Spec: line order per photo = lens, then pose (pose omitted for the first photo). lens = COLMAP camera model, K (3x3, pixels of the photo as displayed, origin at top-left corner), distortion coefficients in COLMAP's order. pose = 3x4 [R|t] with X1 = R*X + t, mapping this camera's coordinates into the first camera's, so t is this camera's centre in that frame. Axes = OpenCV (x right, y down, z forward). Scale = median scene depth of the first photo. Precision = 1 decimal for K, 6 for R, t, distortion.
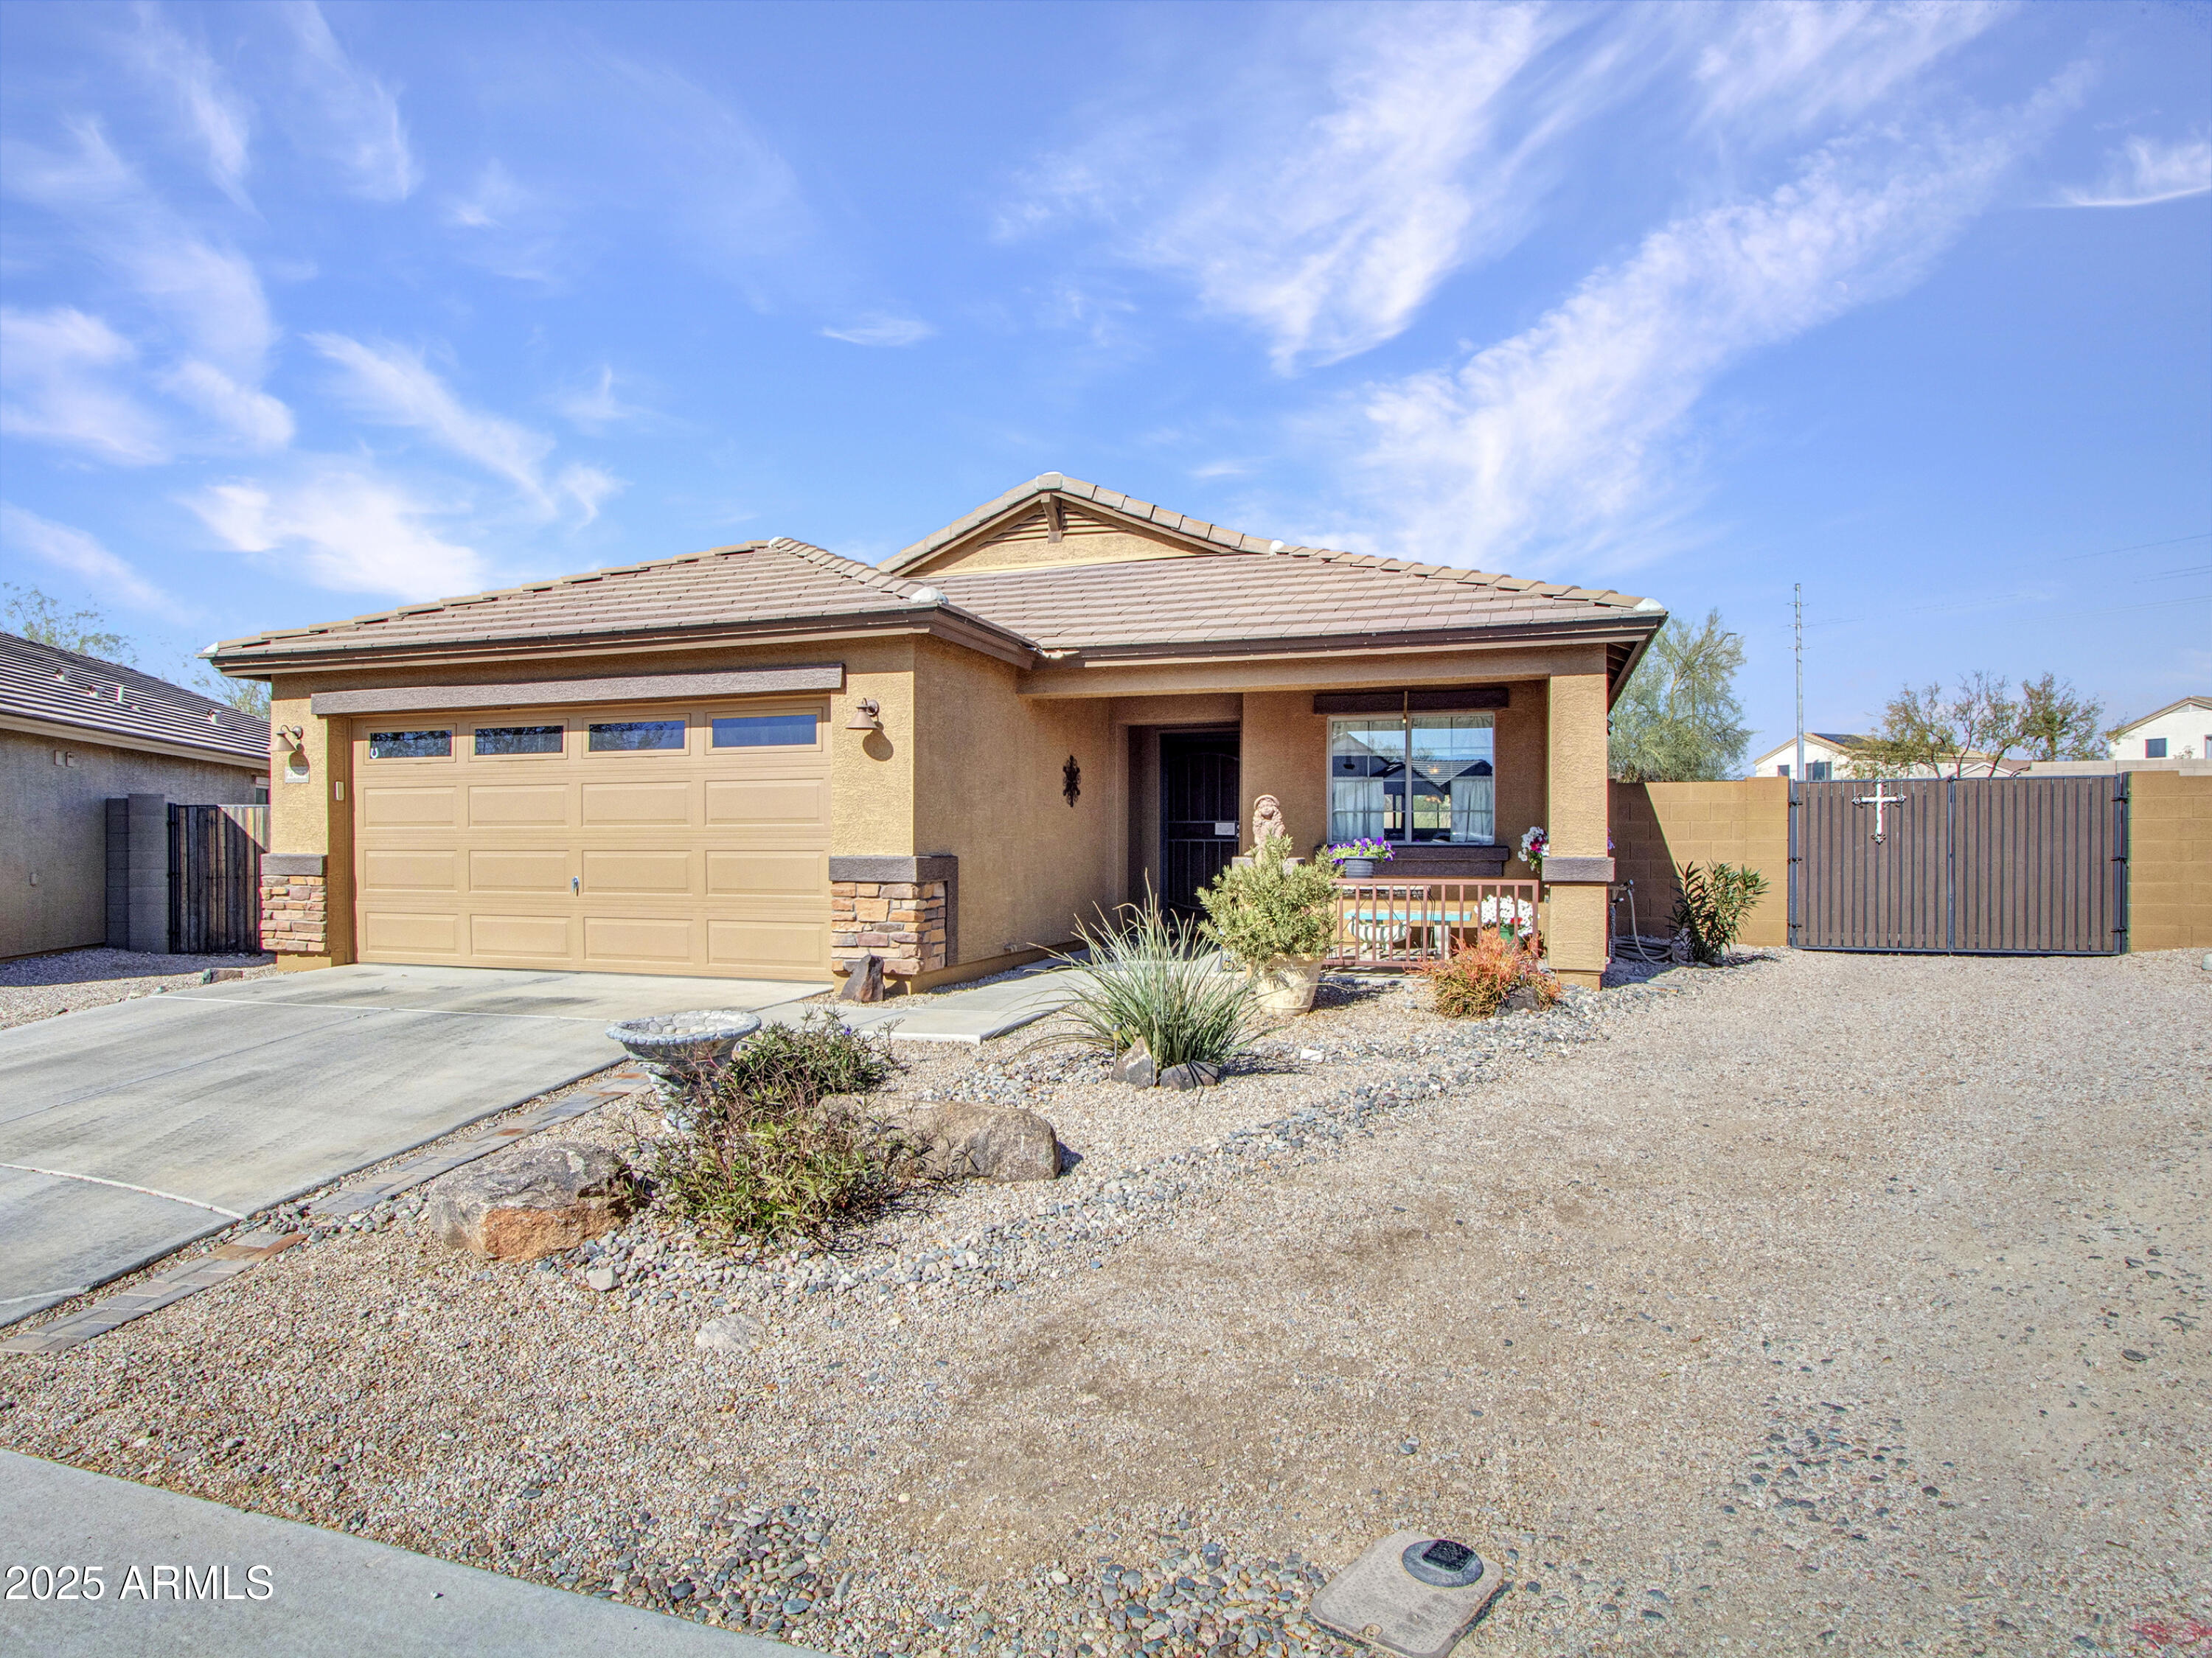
lens RADIAL K [[1275.2, 0, 1096.5], [0, 1275.2, 842.1], [0, 0, 1]] dist [-0.007741, 0.009871]
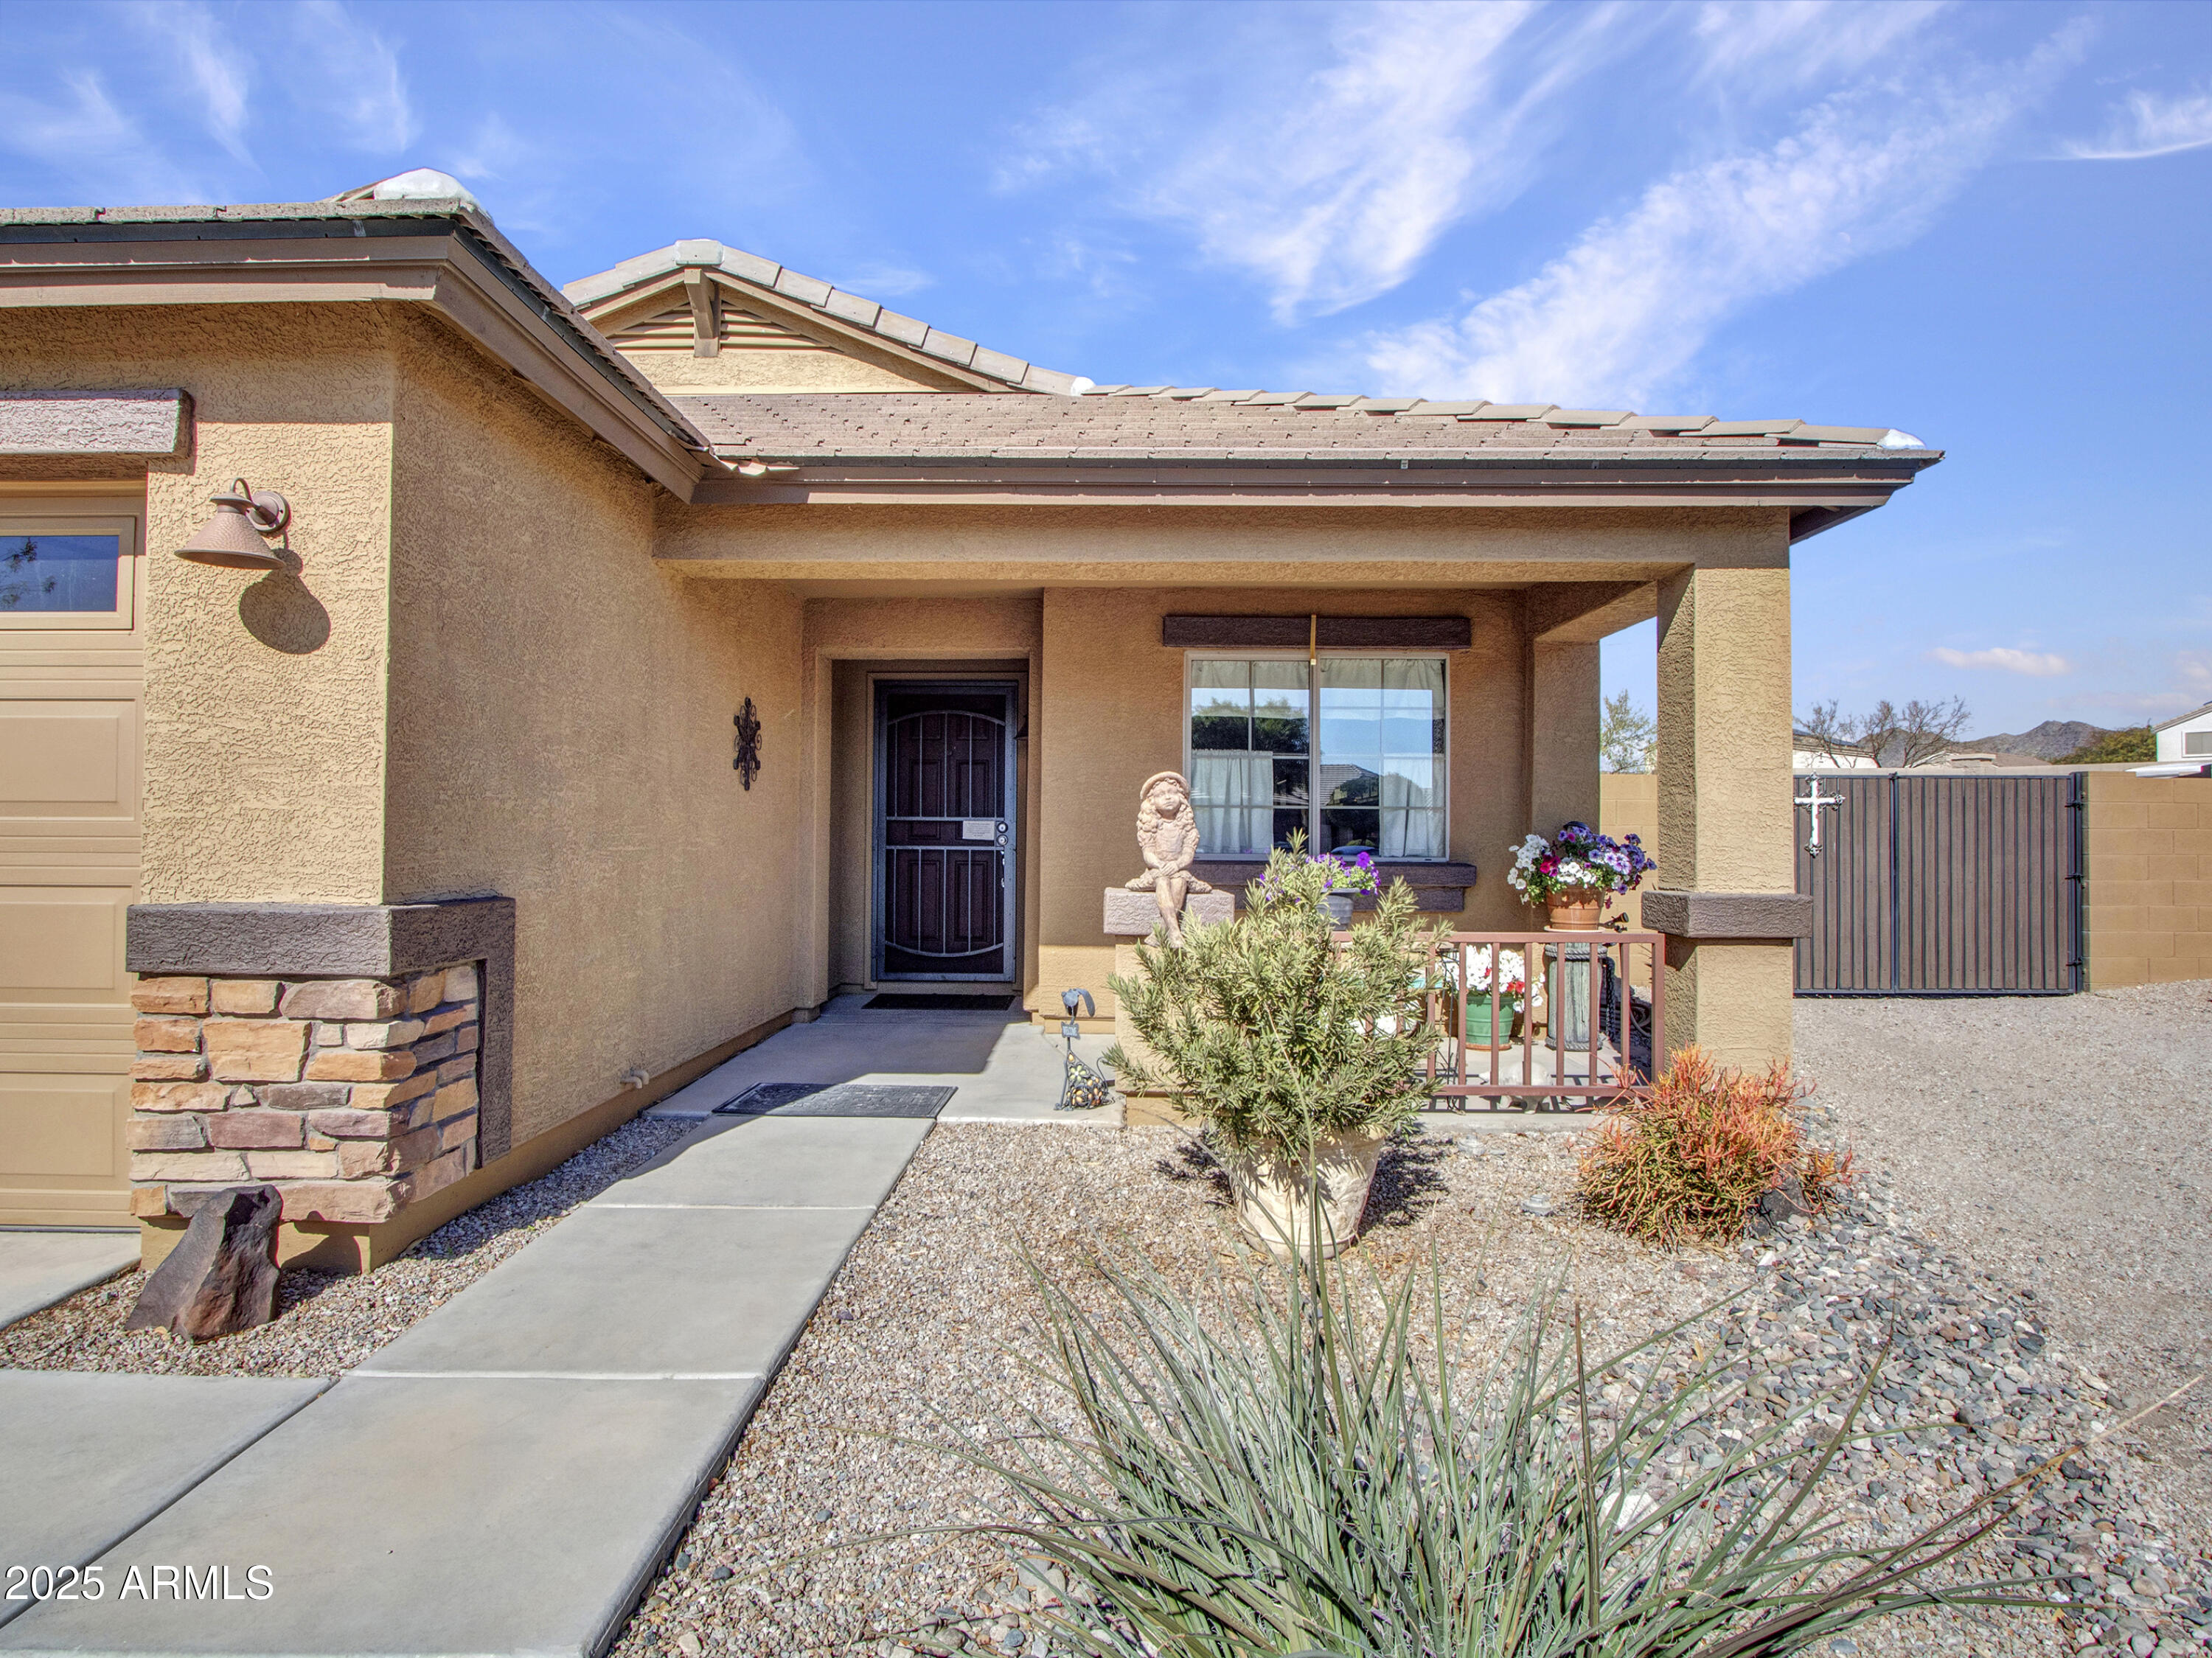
lens RADIAL K [[1275.2, 0, 1128.9], [0, 1275.2, 813.2], [0, 0, 1]] dist [-0.007741, 0.009871]
pose [[0.945802, 0.013106, 0.324479, -0.052722], [-0.007330, 0.999792, -0.019015, -0.010042], [-0.324660, 0.015606, 0.945702, 0.526990]]
